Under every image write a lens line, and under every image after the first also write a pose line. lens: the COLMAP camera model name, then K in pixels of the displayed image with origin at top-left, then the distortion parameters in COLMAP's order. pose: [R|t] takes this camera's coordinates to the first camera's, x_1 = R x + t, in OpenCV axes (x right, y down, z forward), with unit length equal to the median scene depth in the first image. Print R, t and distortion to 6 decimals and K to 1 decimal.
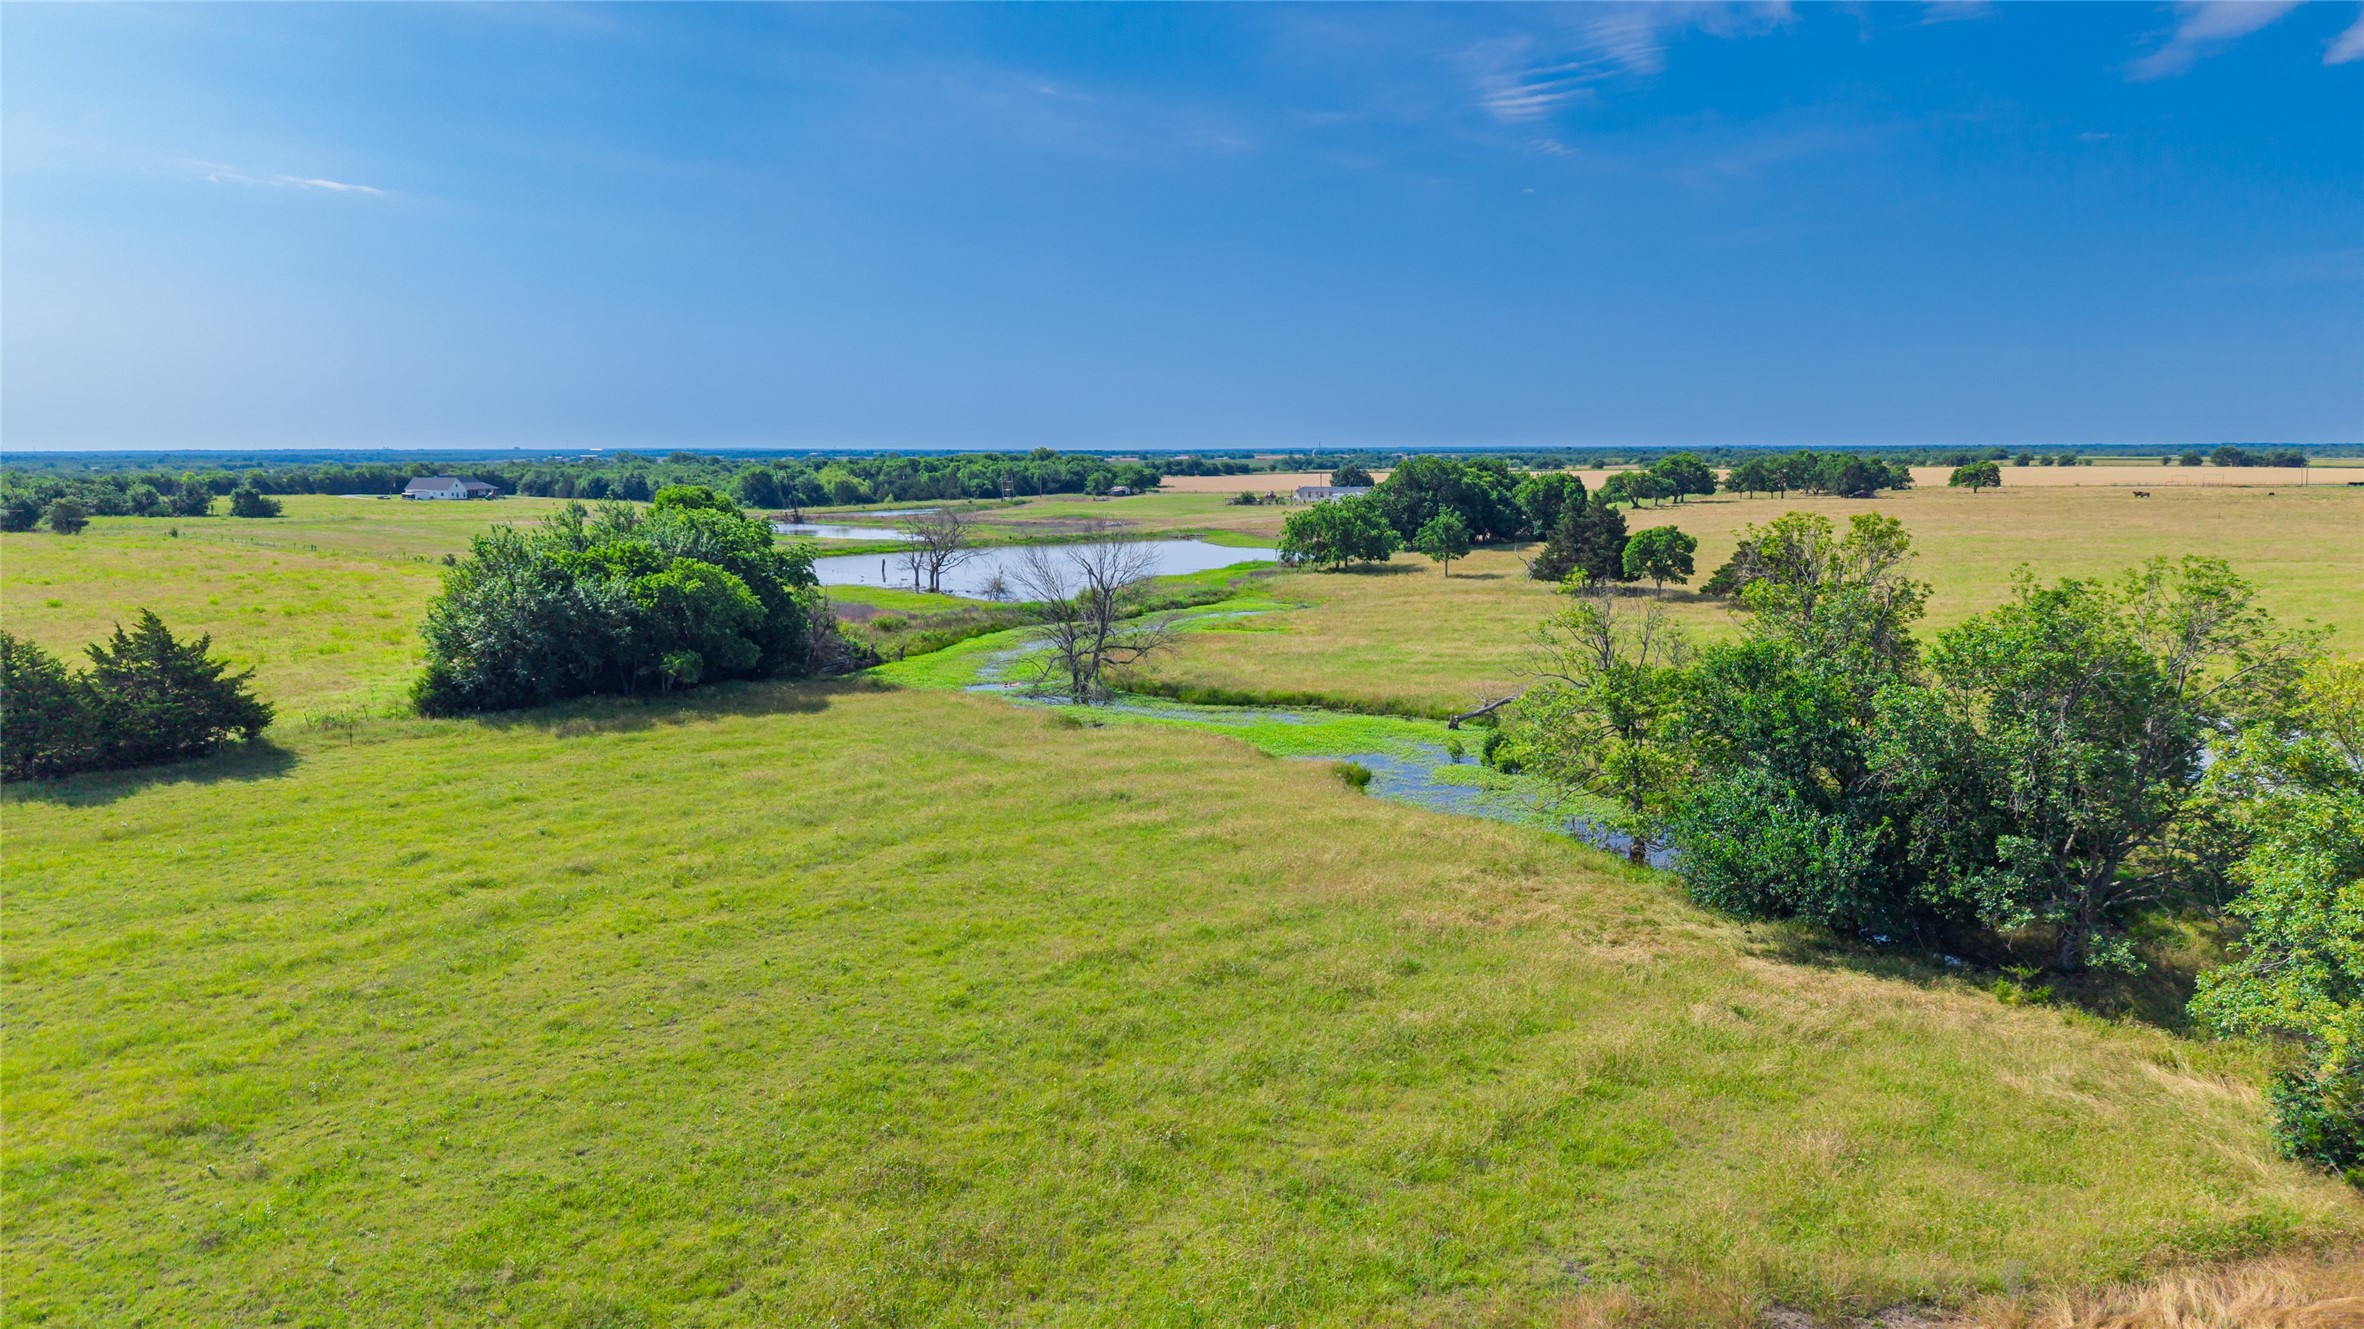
lens RADIAL K [[1565.0, 0, 1182.0], [0, 1565.0, 664.5], [0, 0, 1]] dist [0.078101, -0.106825]
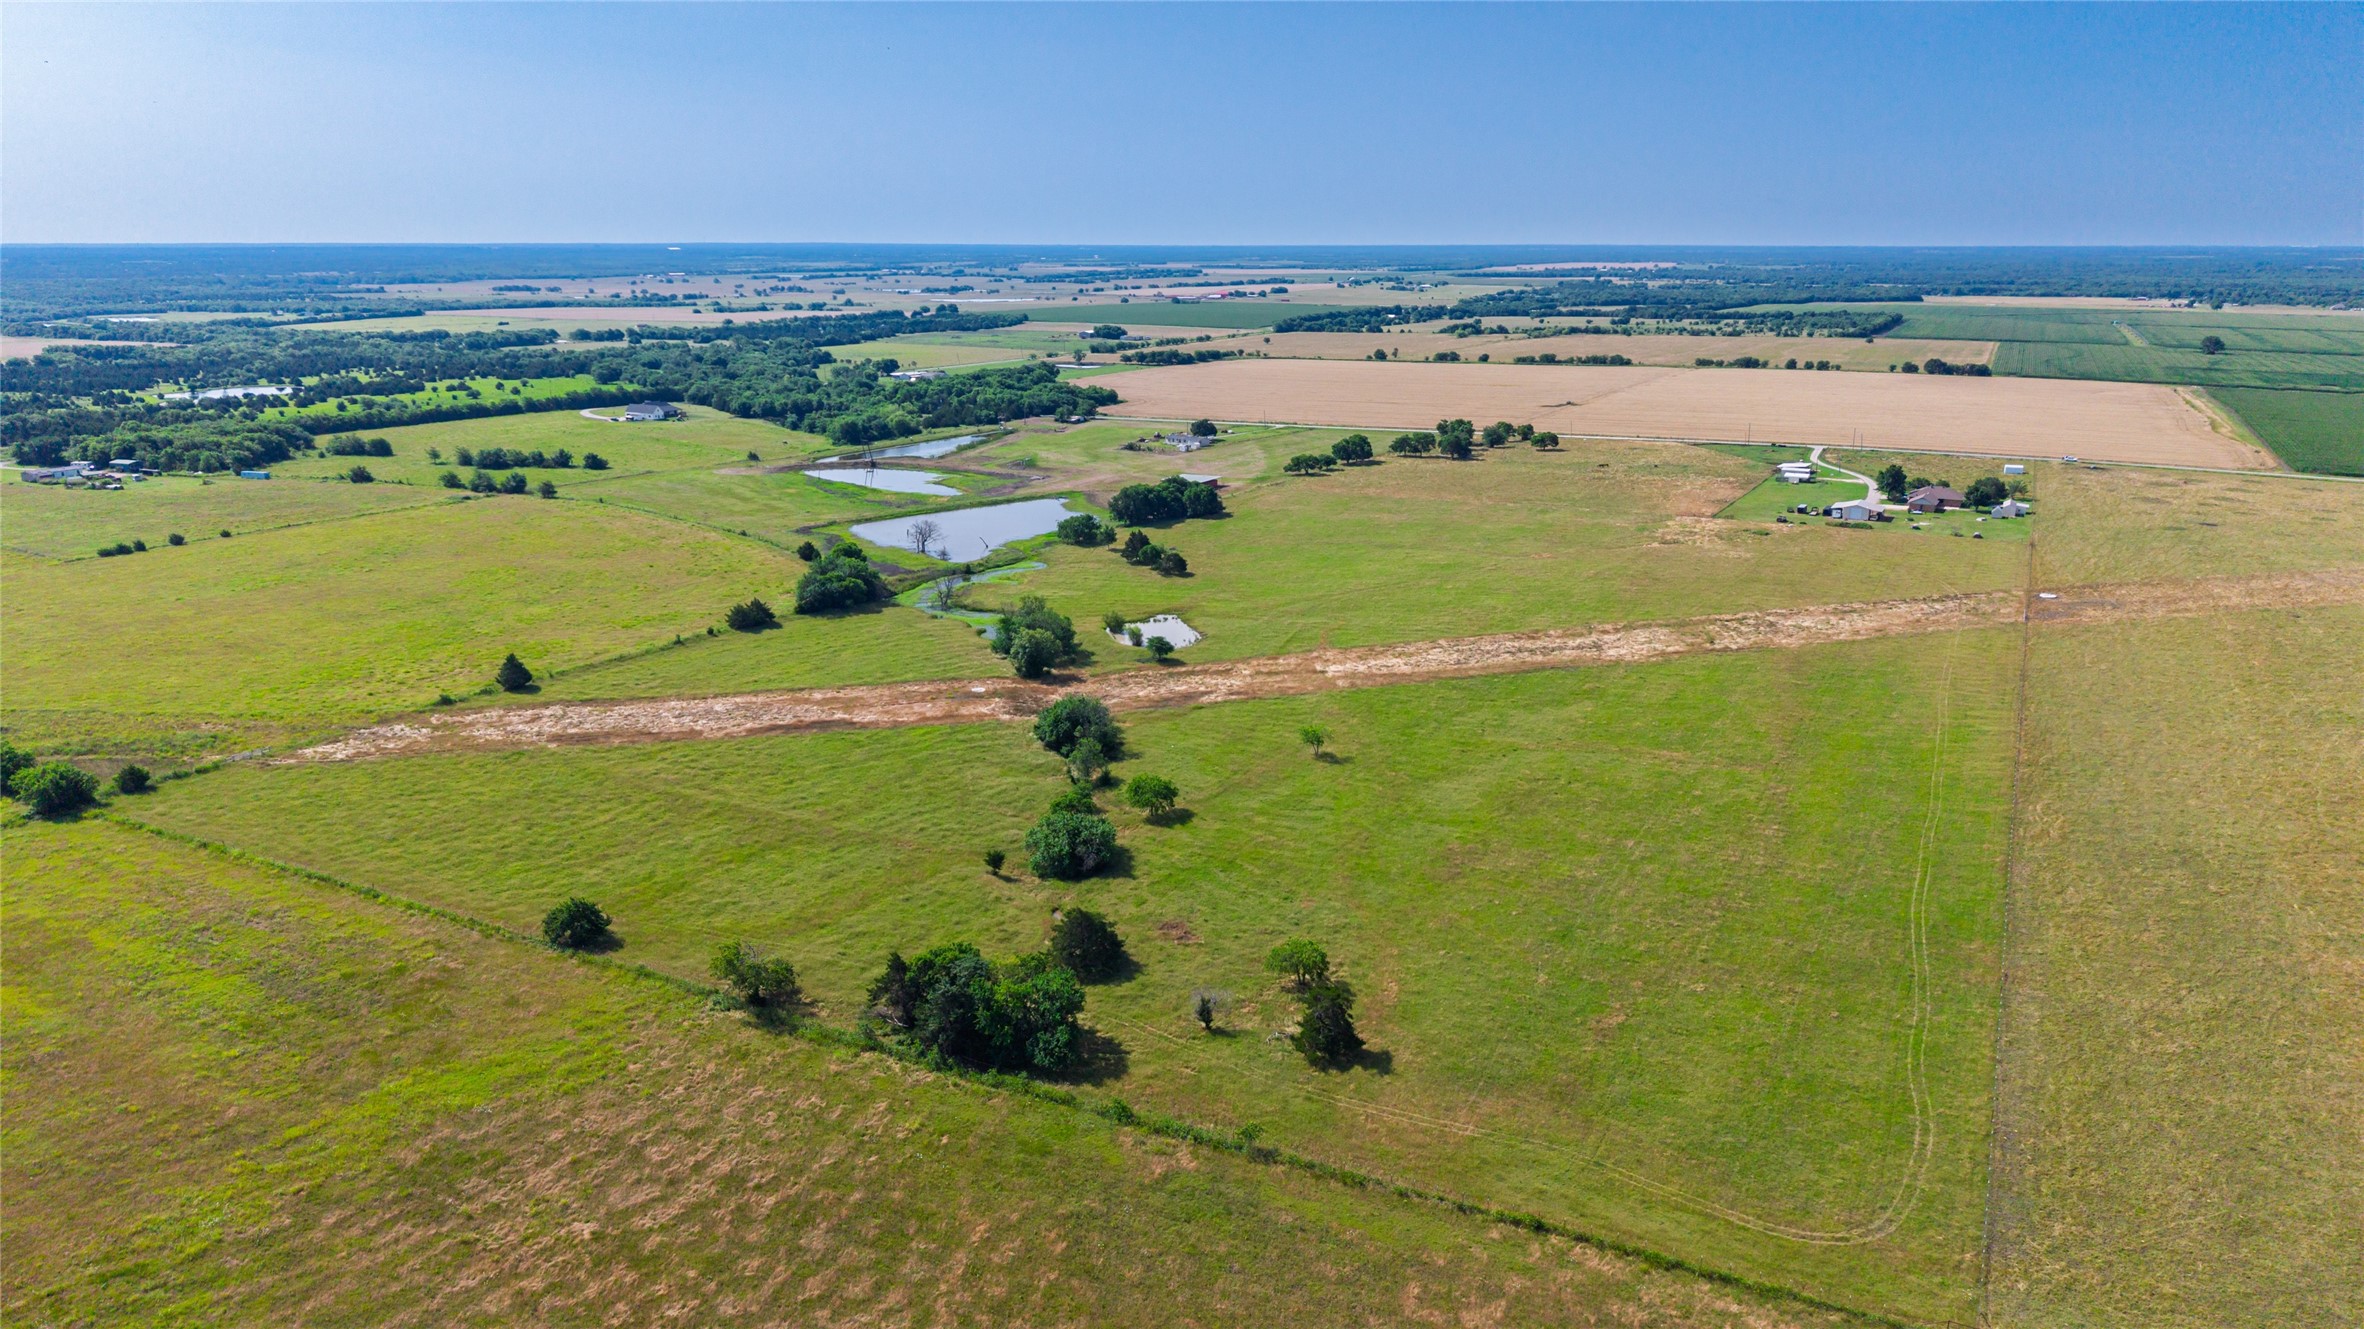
lens RADIAL K [[1565.0, 0, 1182.0], [0, 1565.0, 664.5], [0, 0, 1]] dist [0.078101, -0.106825]
pose [[0.998829, 0.015455, -0.045847, 0.748660], [-0.009531, 0.991893, 0.126721, -0.357710], [0.047434, -0.126136, 0.990878, -3.054510]]
